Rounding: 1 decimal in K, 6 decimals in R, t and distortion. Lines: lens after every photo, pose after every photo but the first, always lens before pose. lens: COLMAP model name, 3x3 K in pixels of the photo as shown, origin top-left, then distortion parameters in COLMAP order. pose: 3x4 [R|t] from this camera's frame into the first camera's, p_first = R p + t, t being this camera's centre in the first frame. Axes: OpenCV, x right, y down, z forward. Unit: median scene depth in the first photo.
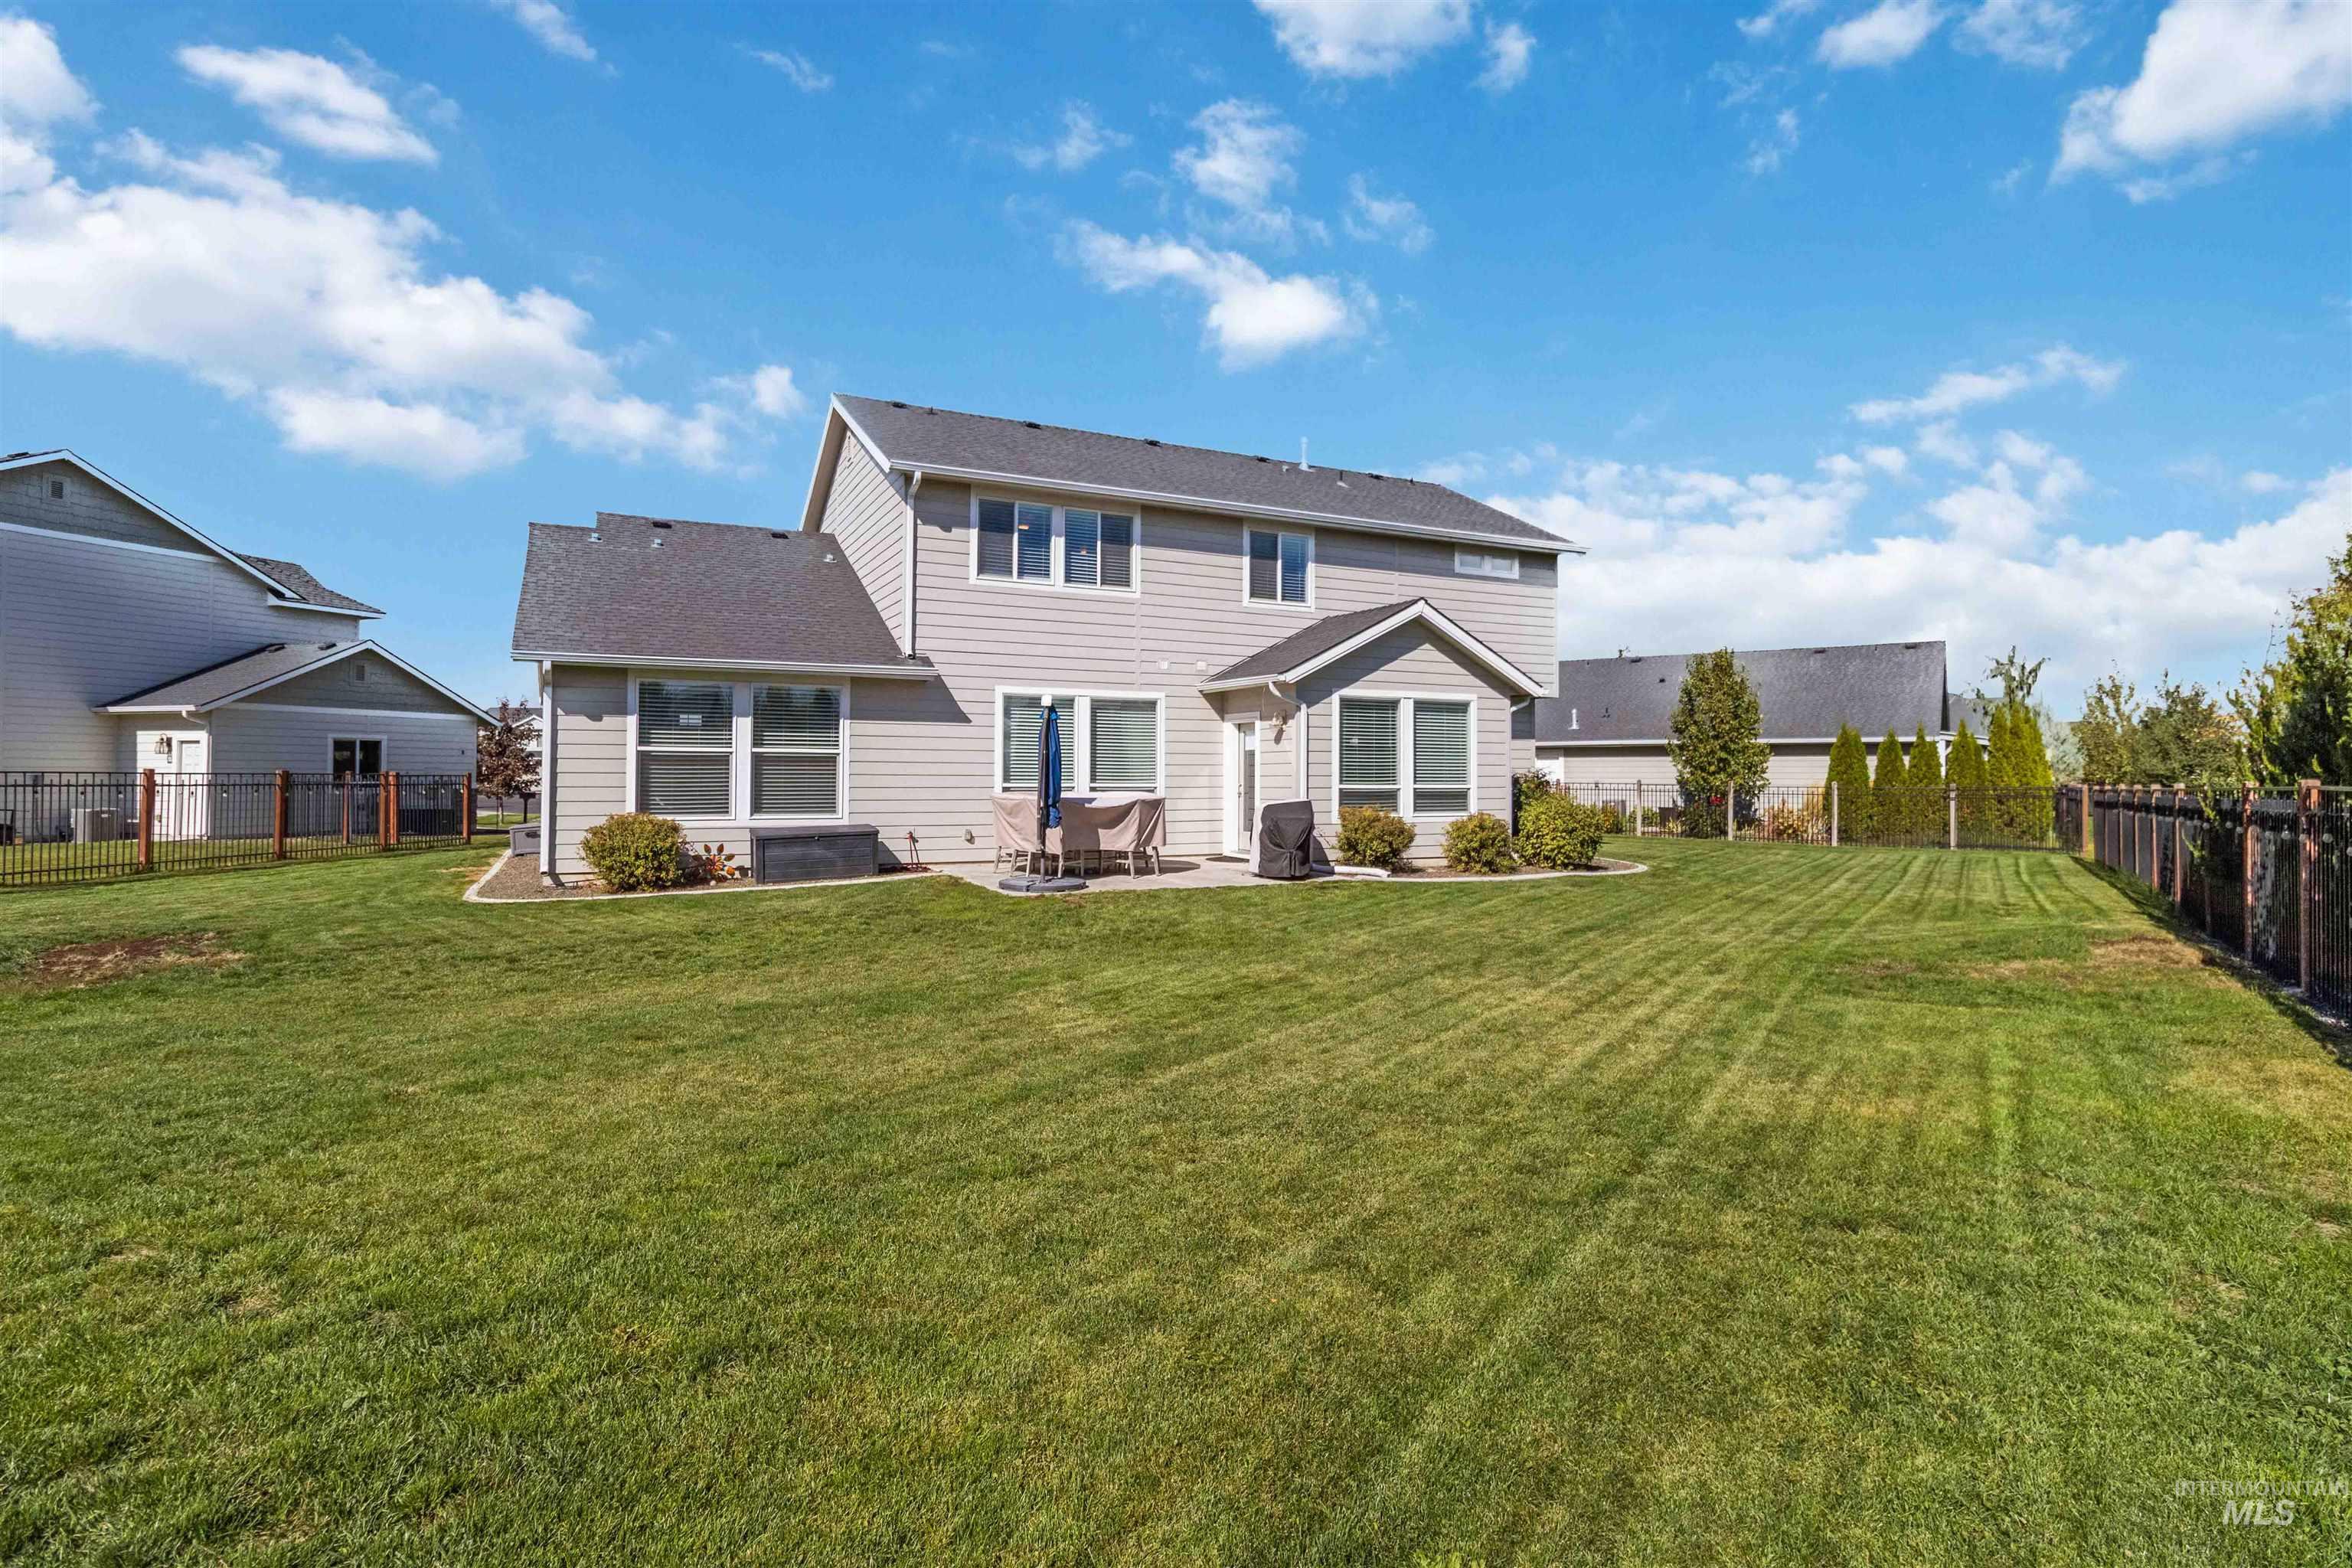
lens RADIAL K [[1139.0, 0, 1187.0], [0, 1139.0, 767.5], [0, 0, 1]] dist [0.000021, 0.000029]
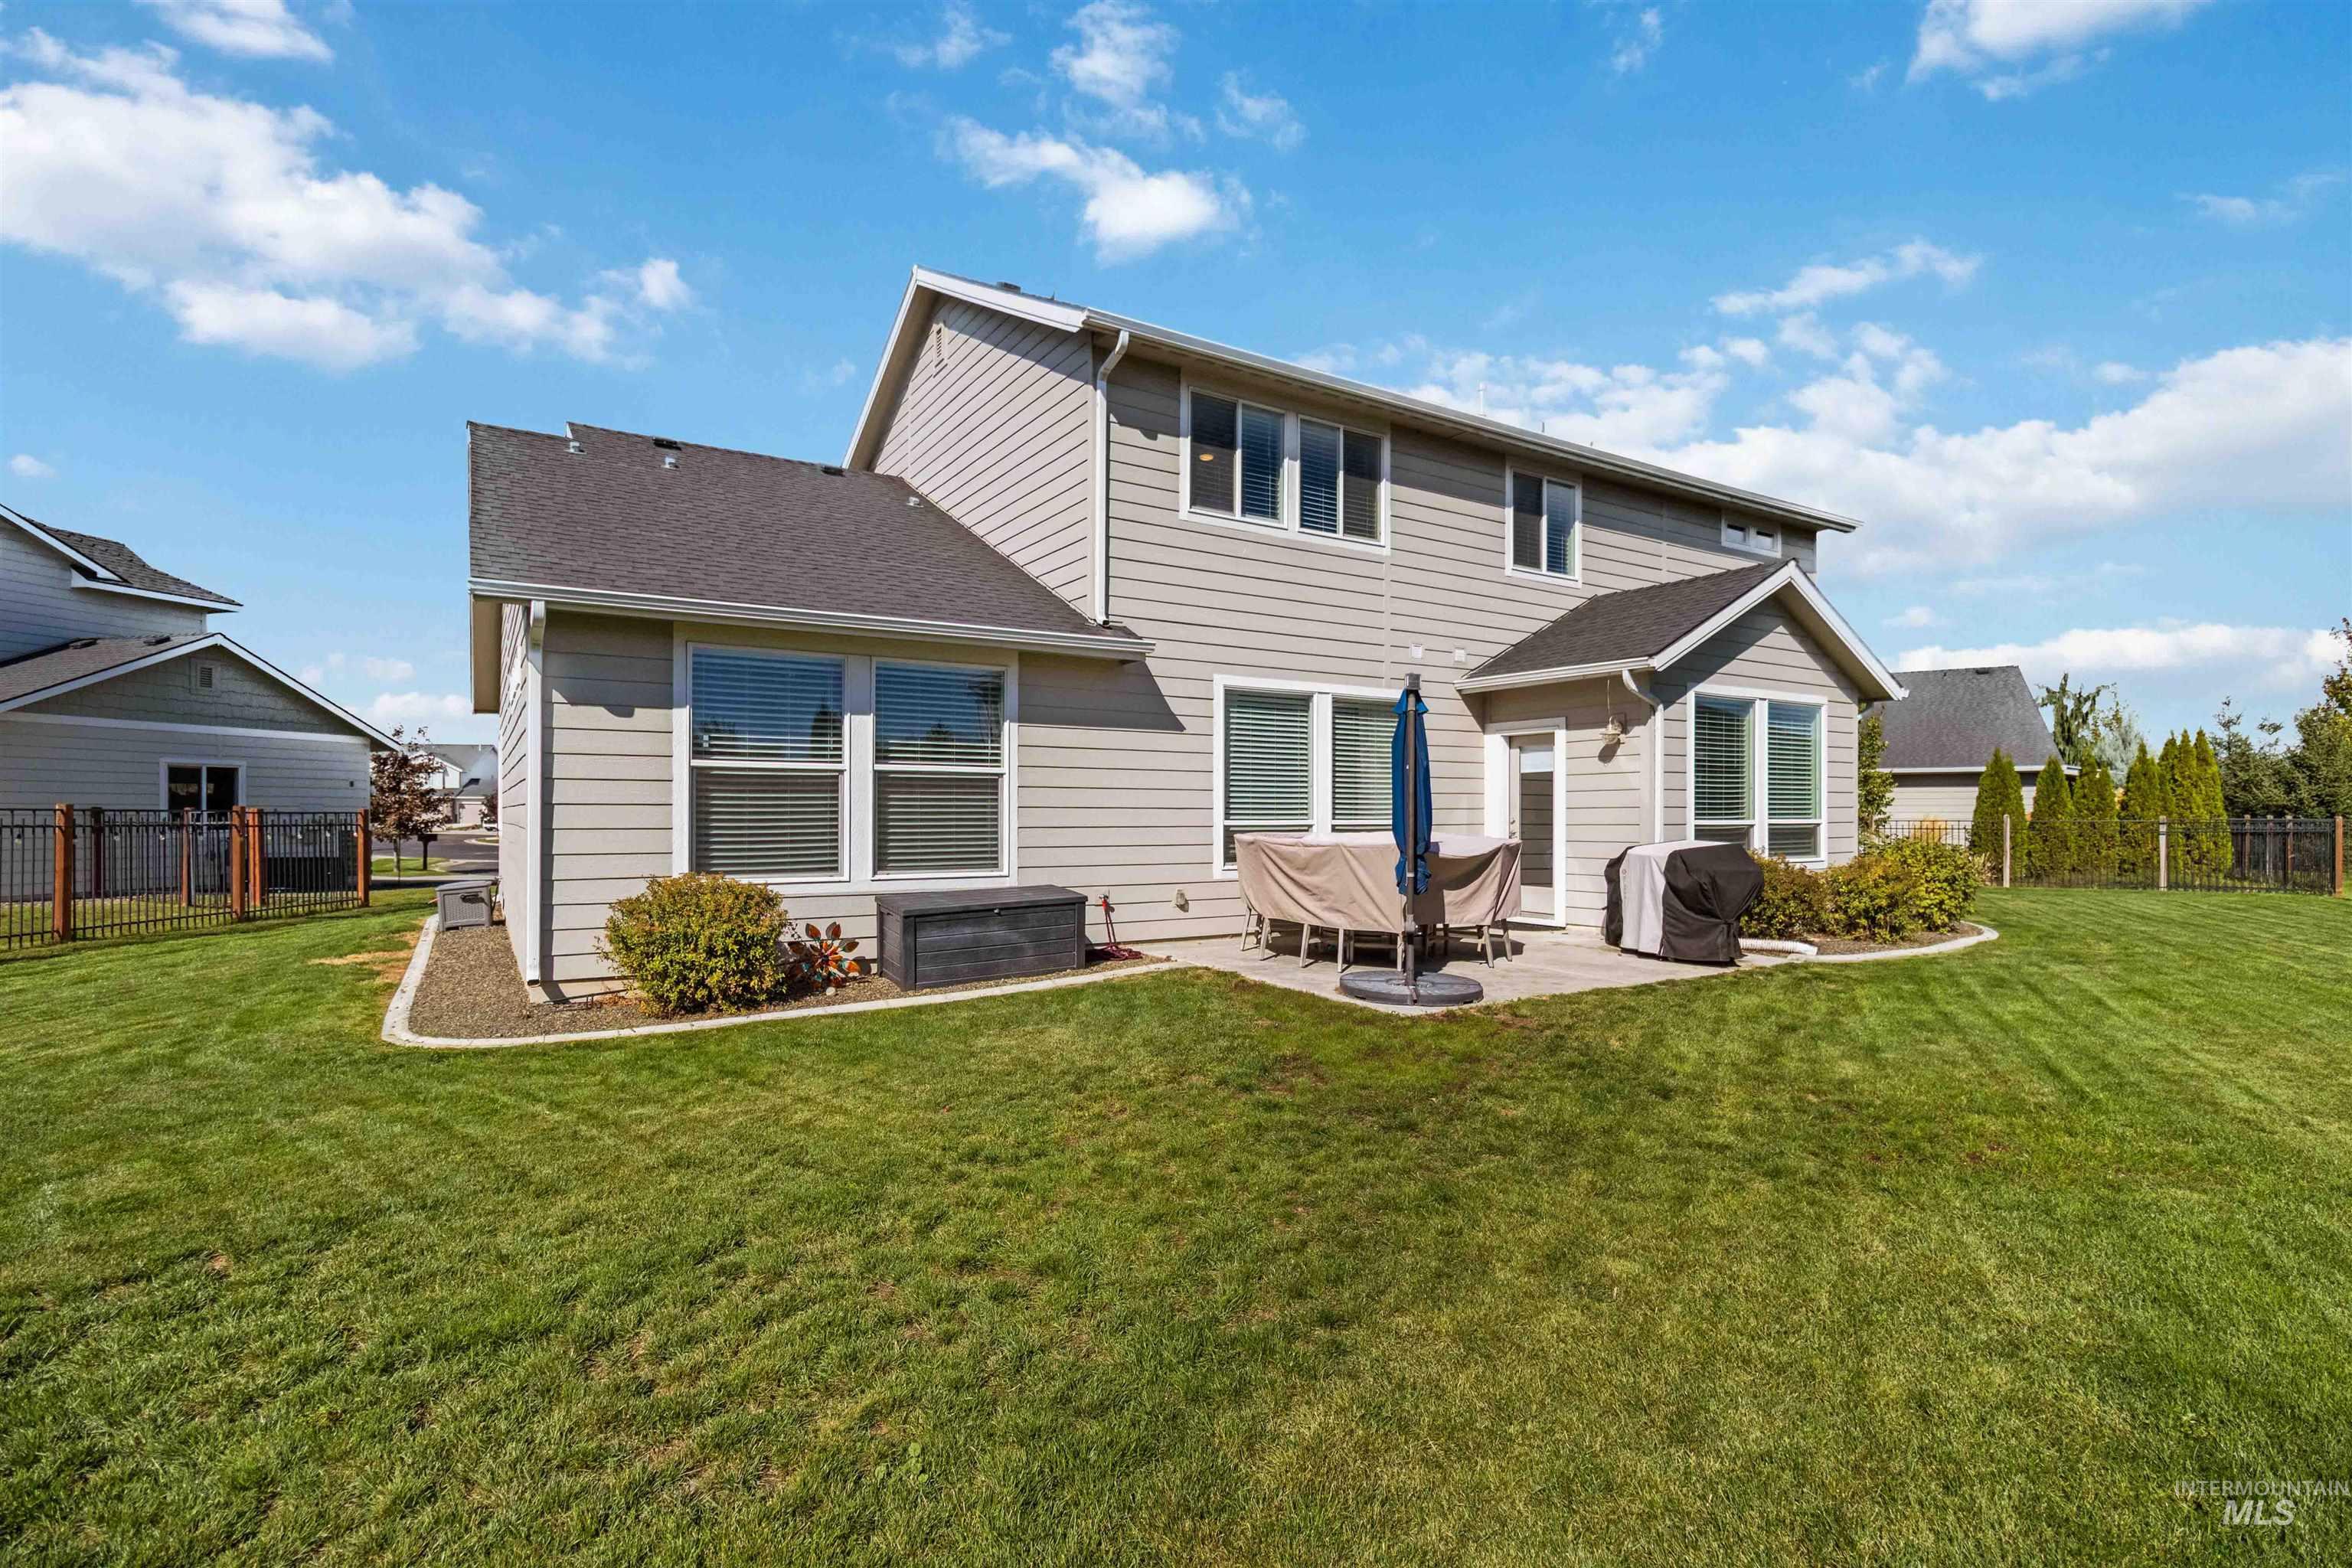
lens RADIAL K [[1090.4, 0, 1193.3], [0, 1090.4, 819.2], [0, 0, 1]] dist [-0.000371, 0.000366]
pose [[0.995268, -0.004160, 0.097081, -0.232981], [0.002907, 0.999911, 0.013044, 0.004791], [-0.097127, -0.012700, 0.995191, 0.345930]]
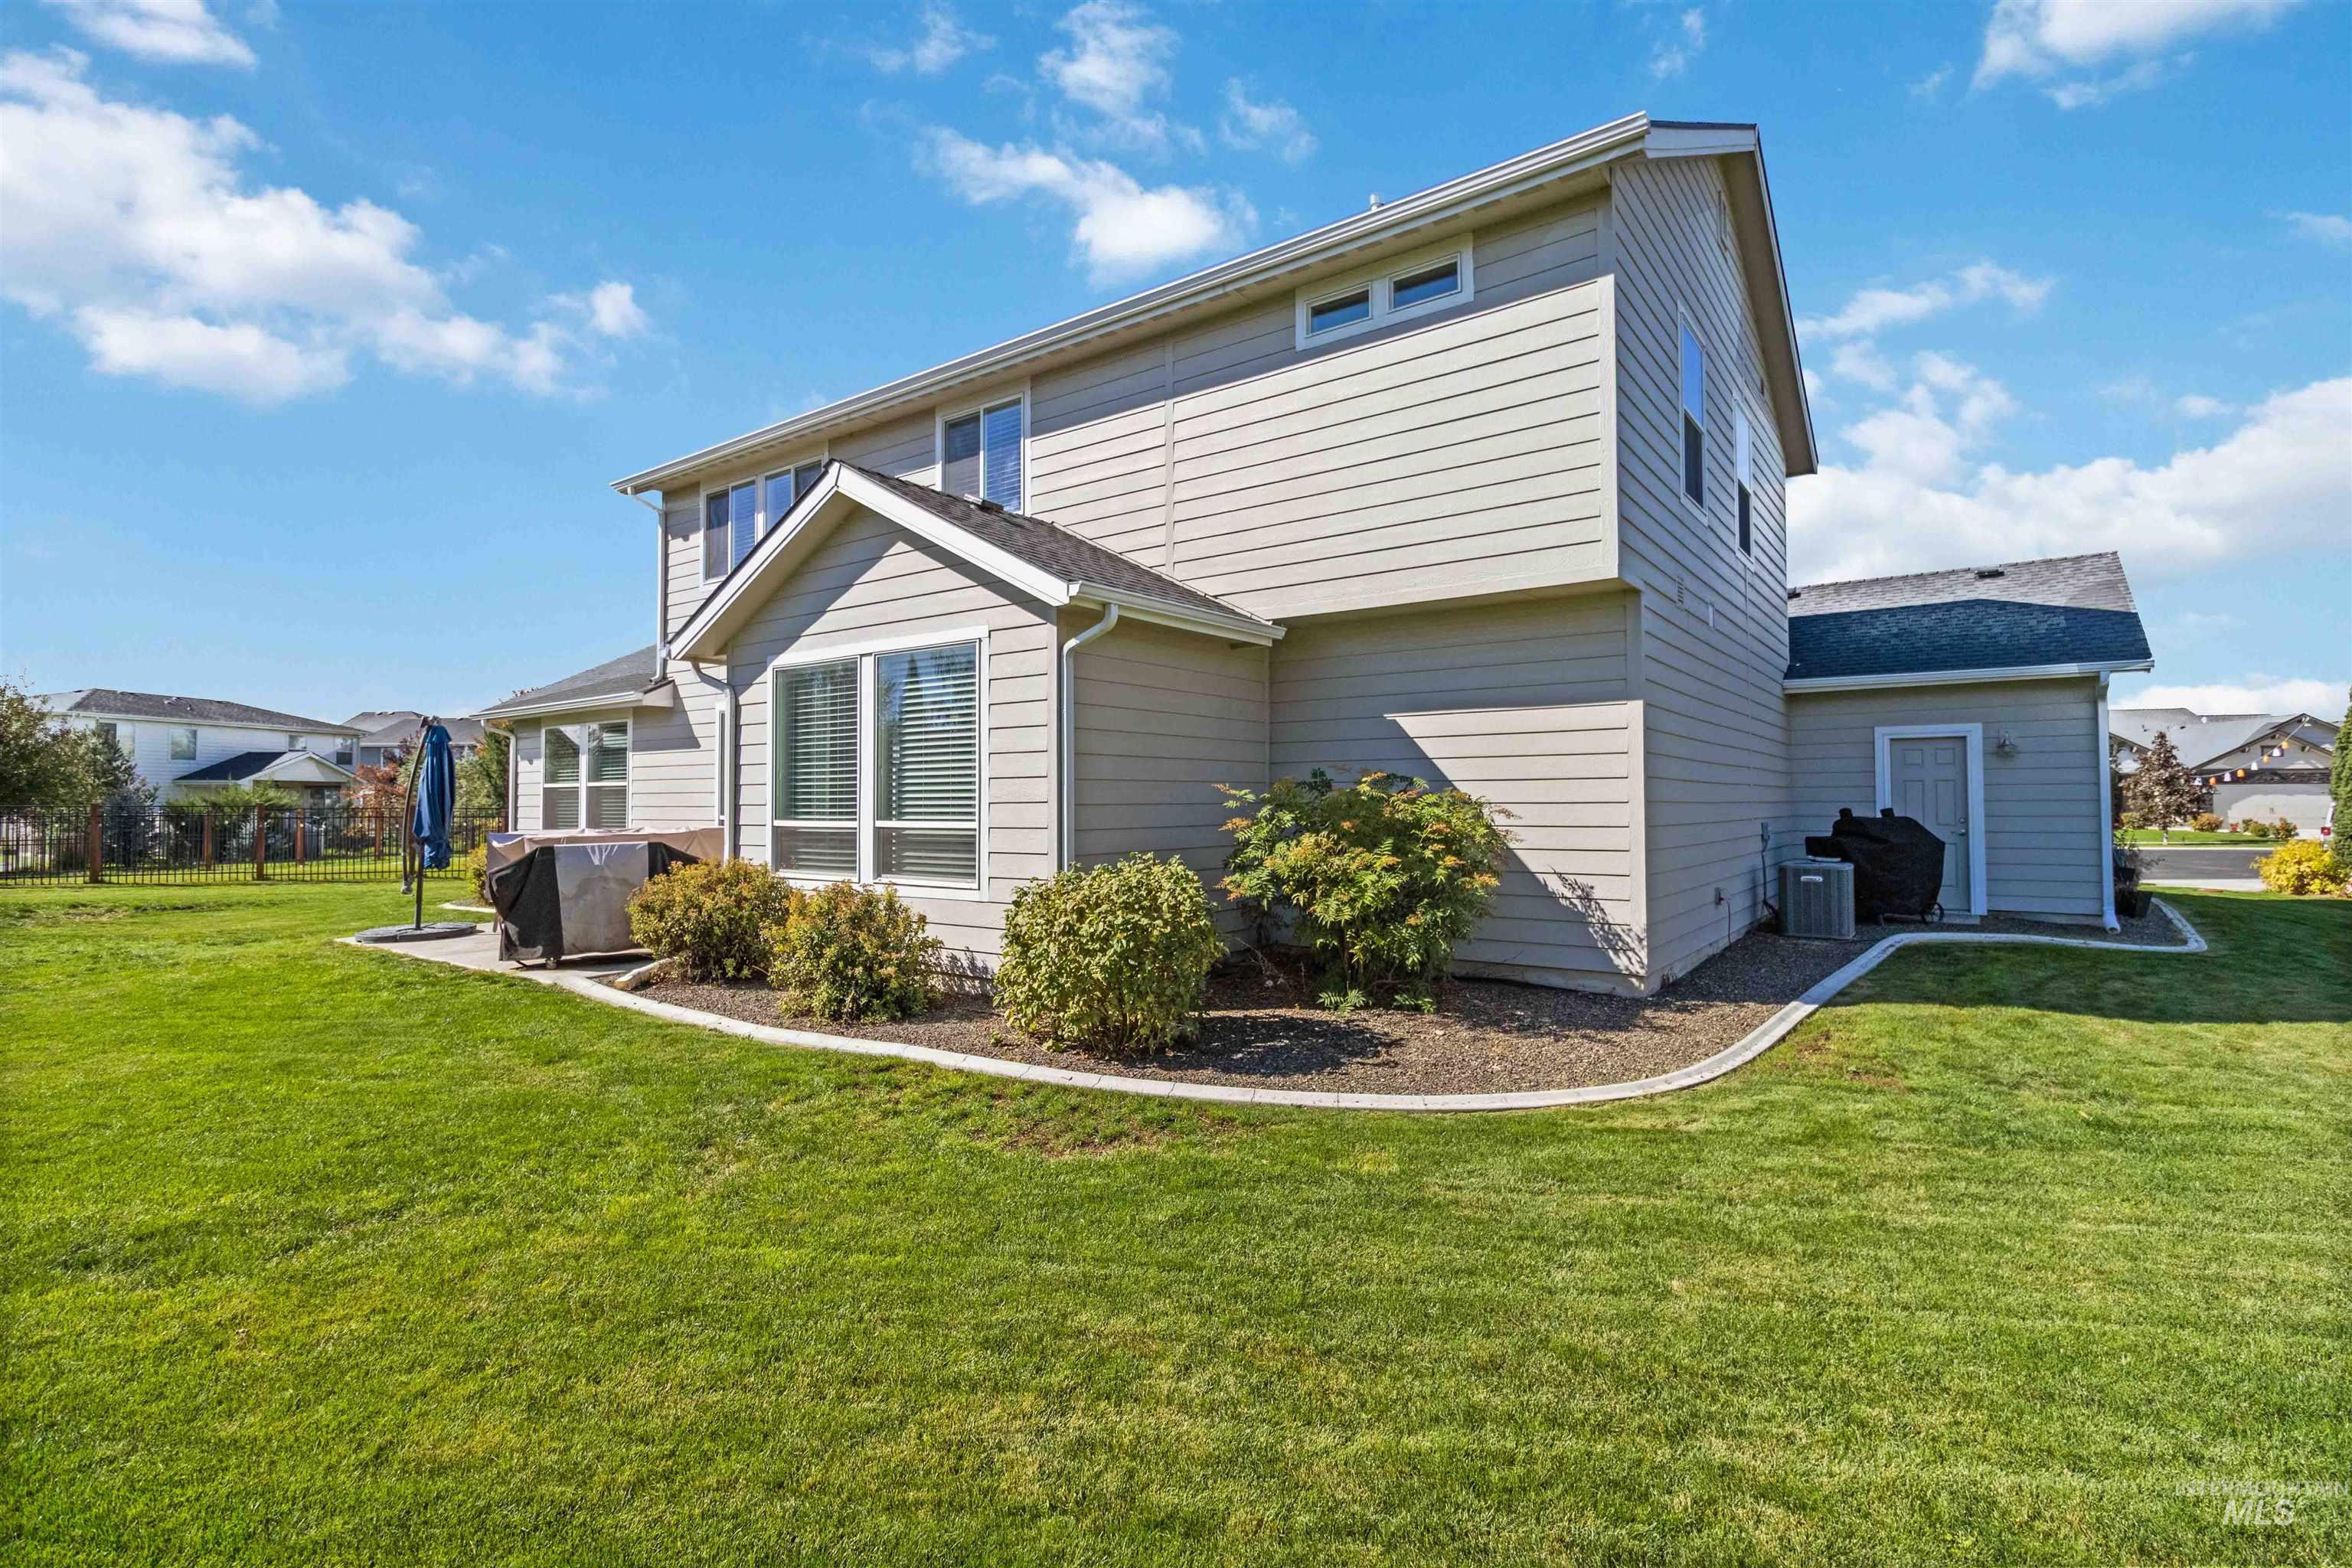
lens RADIAL K [[1106.5, 0, 1174.4], [0, 1106.5, 802.9], [0, 0, 1]] dist [0.000545, 0.000006]
pose [[0.441378, -0.008572, -0.897280, 0.716365], [0.012806, 0.999913, -0.003254, 0.011016], [0.897230, -0.010054, 0.441449, 0.901974]]
